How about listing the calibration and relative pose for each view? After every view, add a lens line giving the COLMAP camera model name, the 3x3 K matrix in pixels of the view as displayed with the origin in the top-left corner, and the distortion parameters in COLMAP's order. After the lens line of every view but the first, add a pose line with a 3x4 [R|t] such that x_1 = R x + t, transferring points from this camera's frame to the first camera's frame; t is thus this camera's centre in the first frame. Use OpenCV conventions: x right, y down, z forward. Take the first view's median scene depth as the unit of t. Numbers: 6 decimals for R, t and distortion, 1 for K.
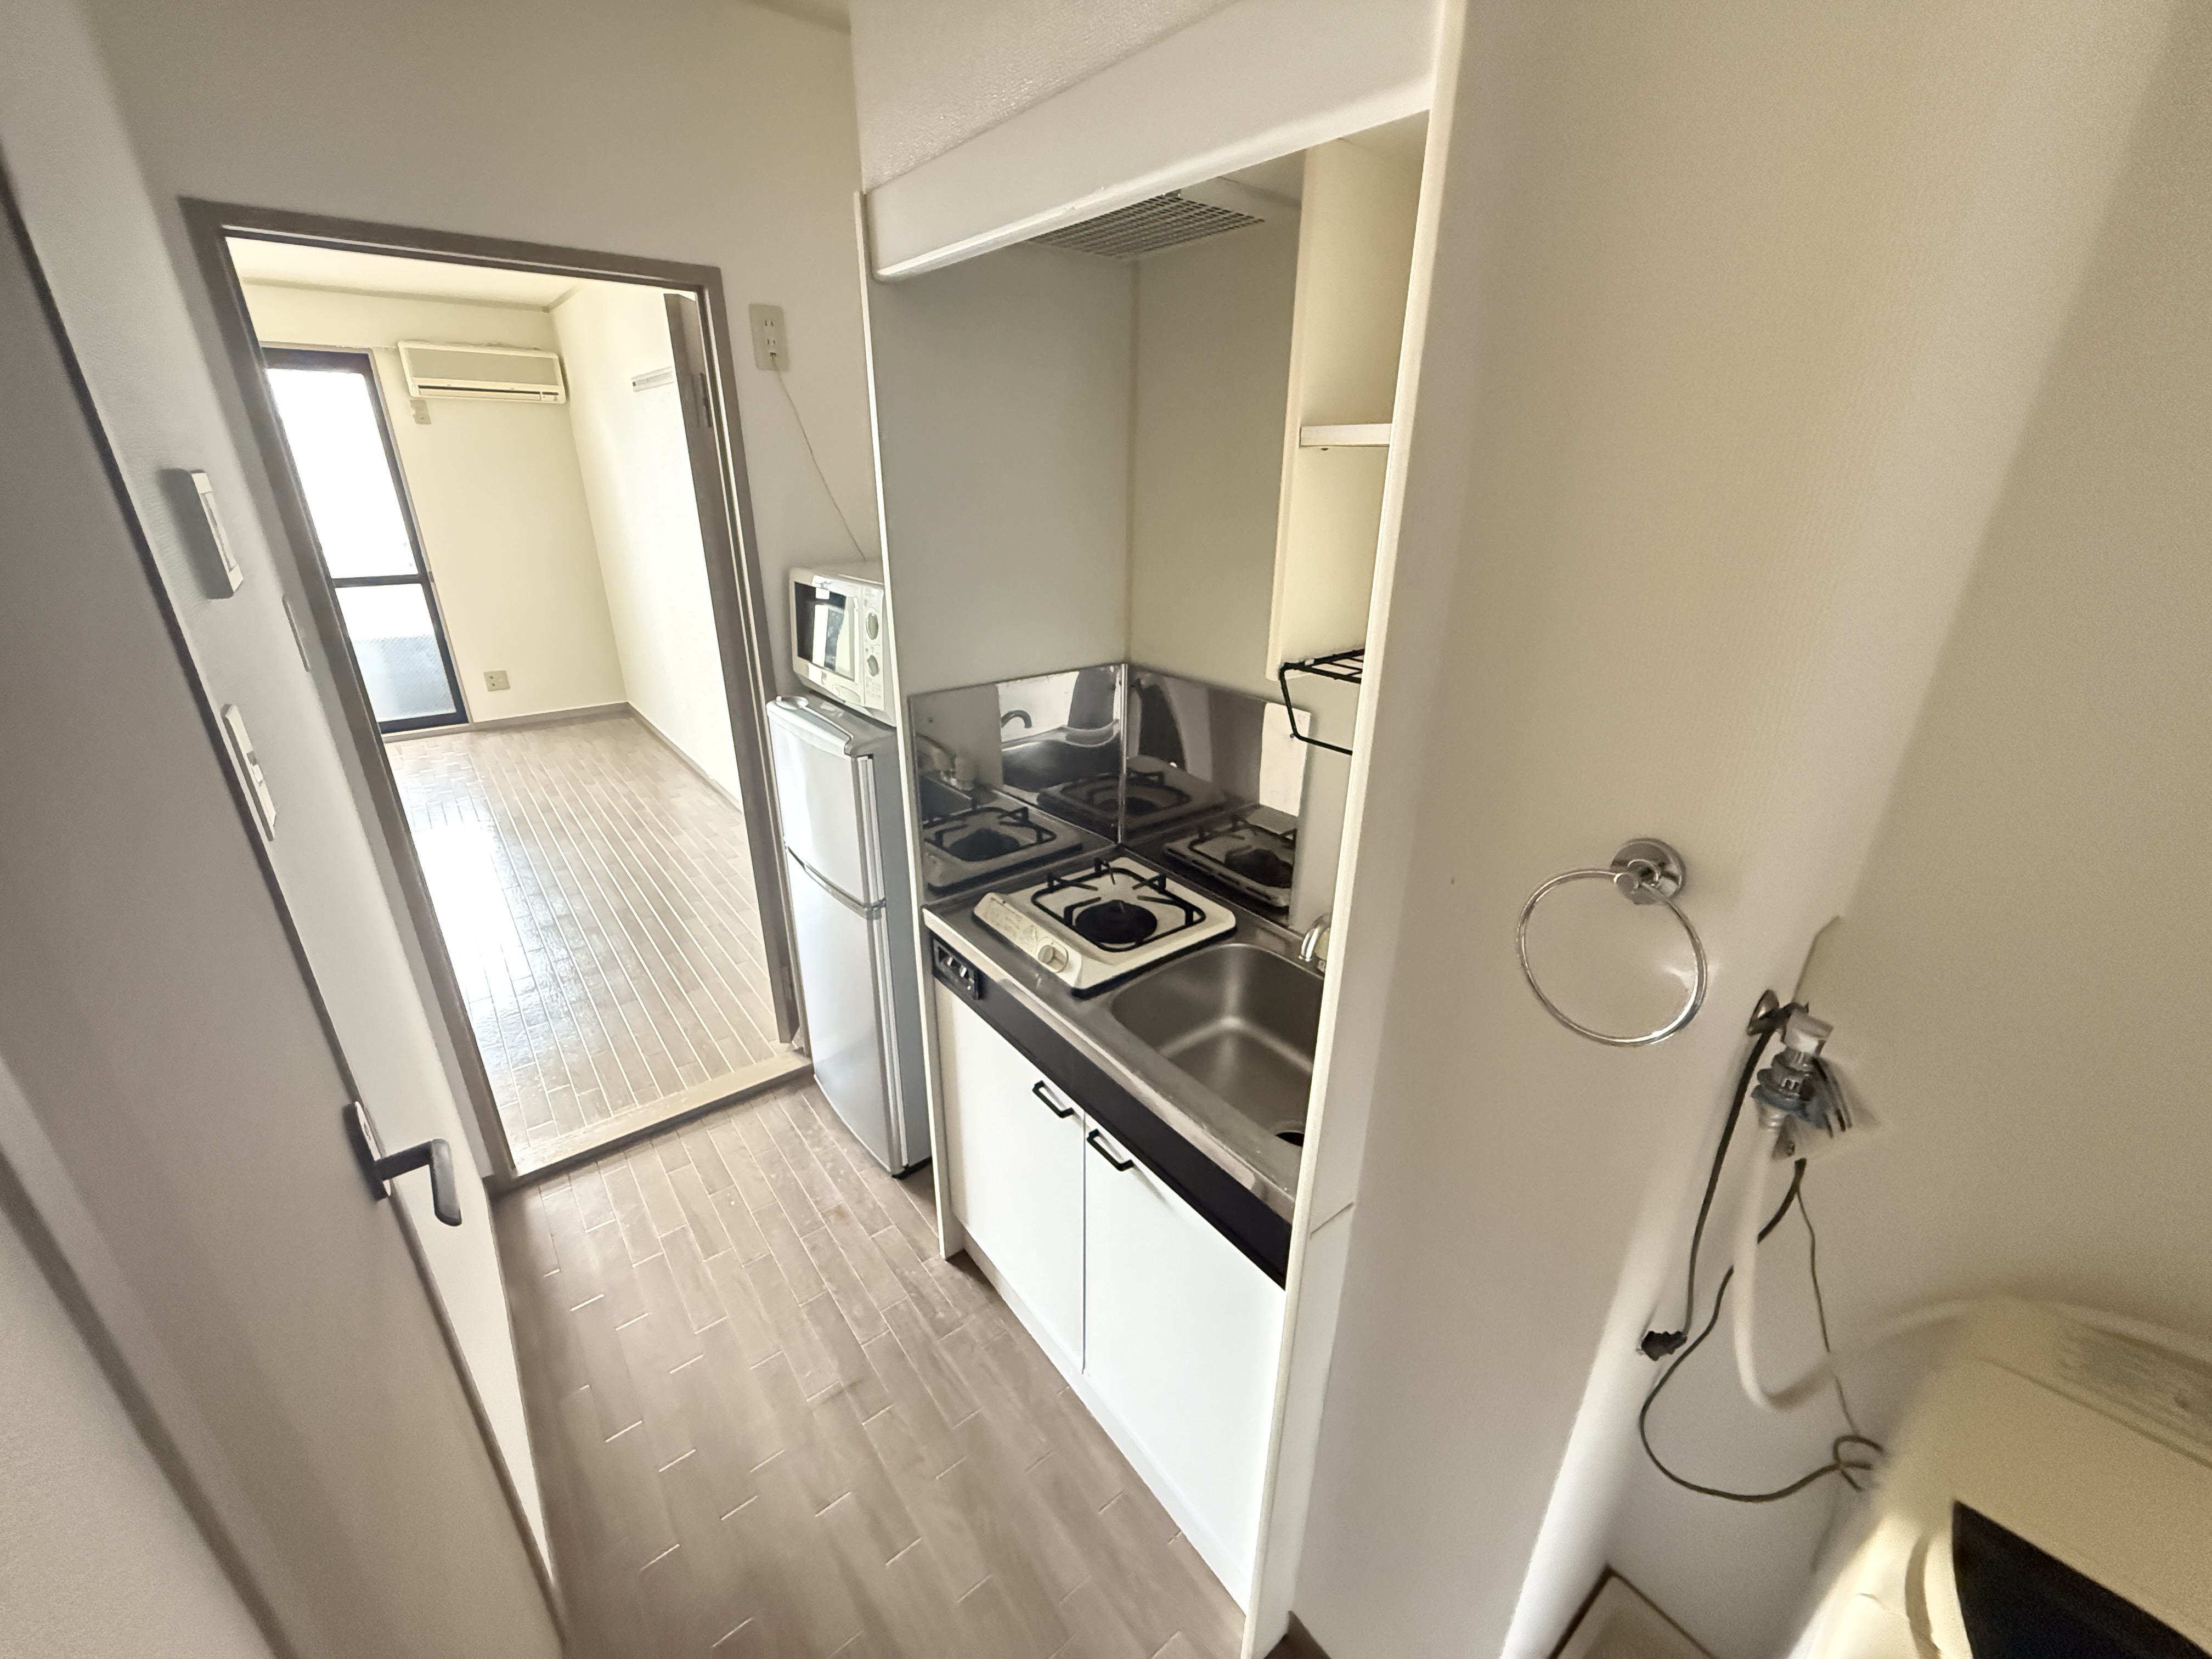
lens RADIAL K [[885.4, 0, 1095.2], [0, 885.4, 814.4], [0, 0, 1]] dist [0.010963, 0.000043]
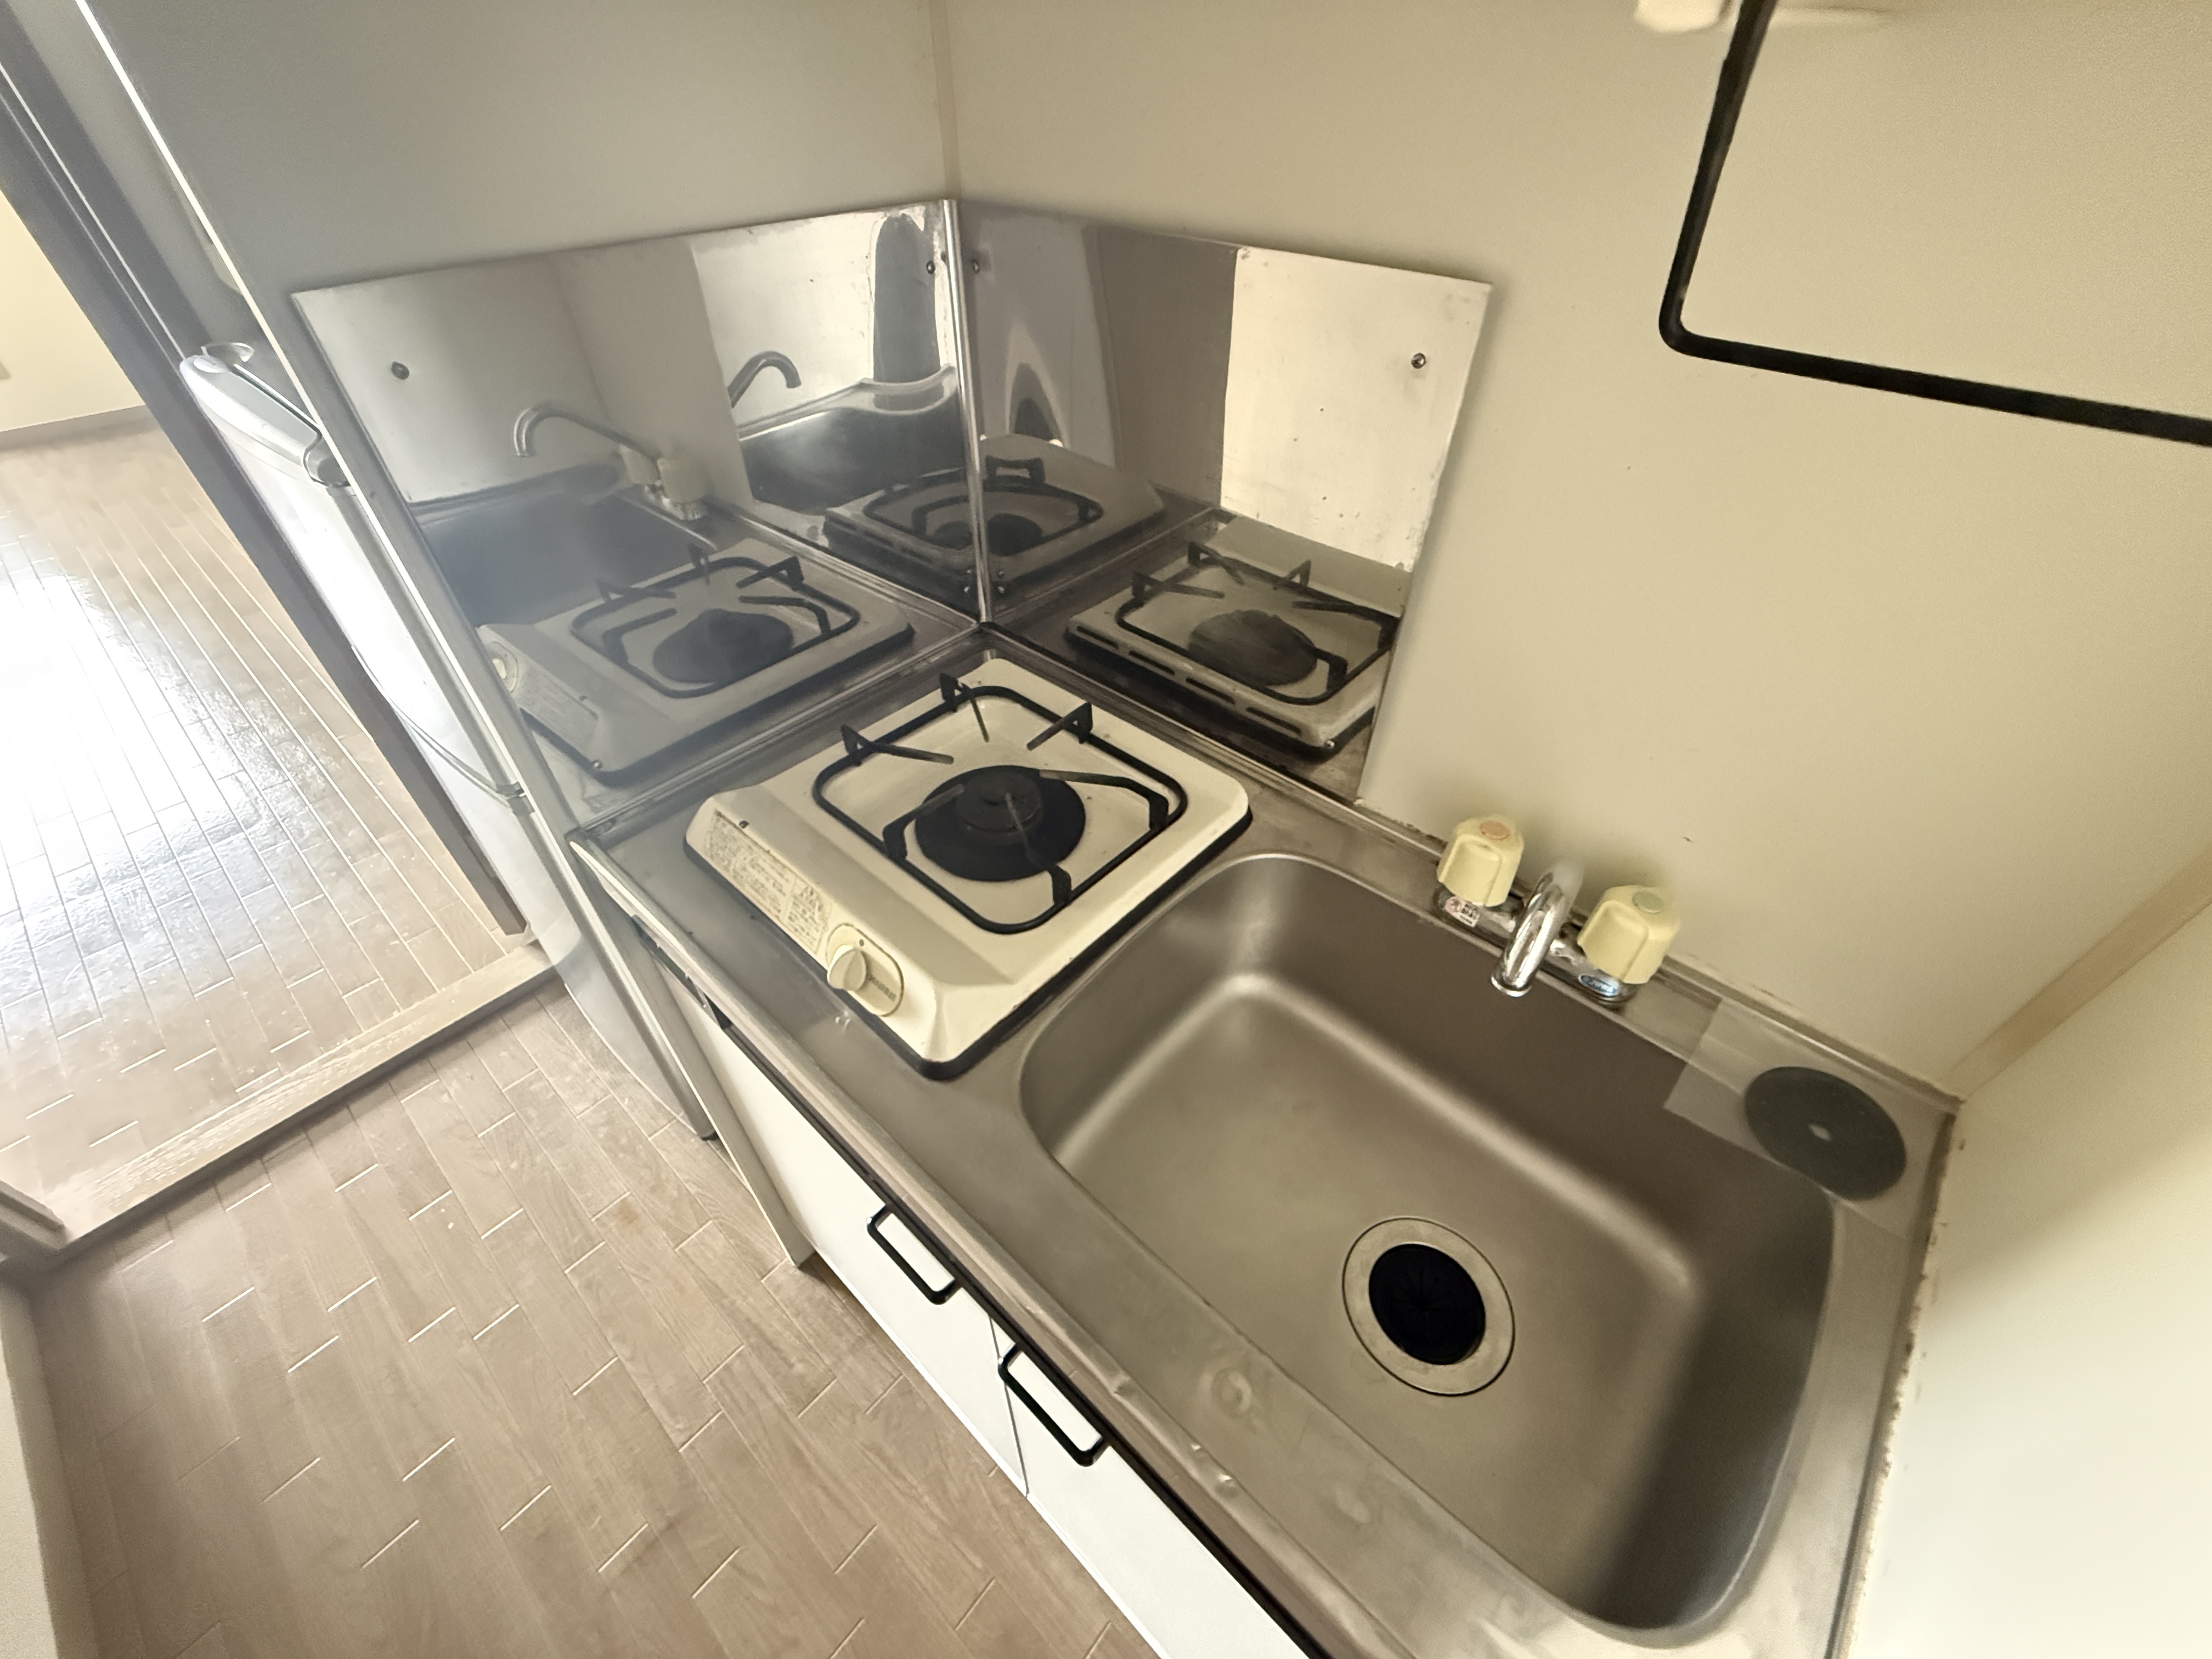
lens RADIAL K [[909.7, 0, 1098.1], [0, 909.7, 825.4], [0, 0, 1]] dist [0.003169, 0.000002]
pose [[0.984504, -0.124285, 0.123713, 0.011259], [0.073039, 0.931987, 0.355056, -0.036979], [-0.159427, -0.340519, 0.926623, 0.417040]]
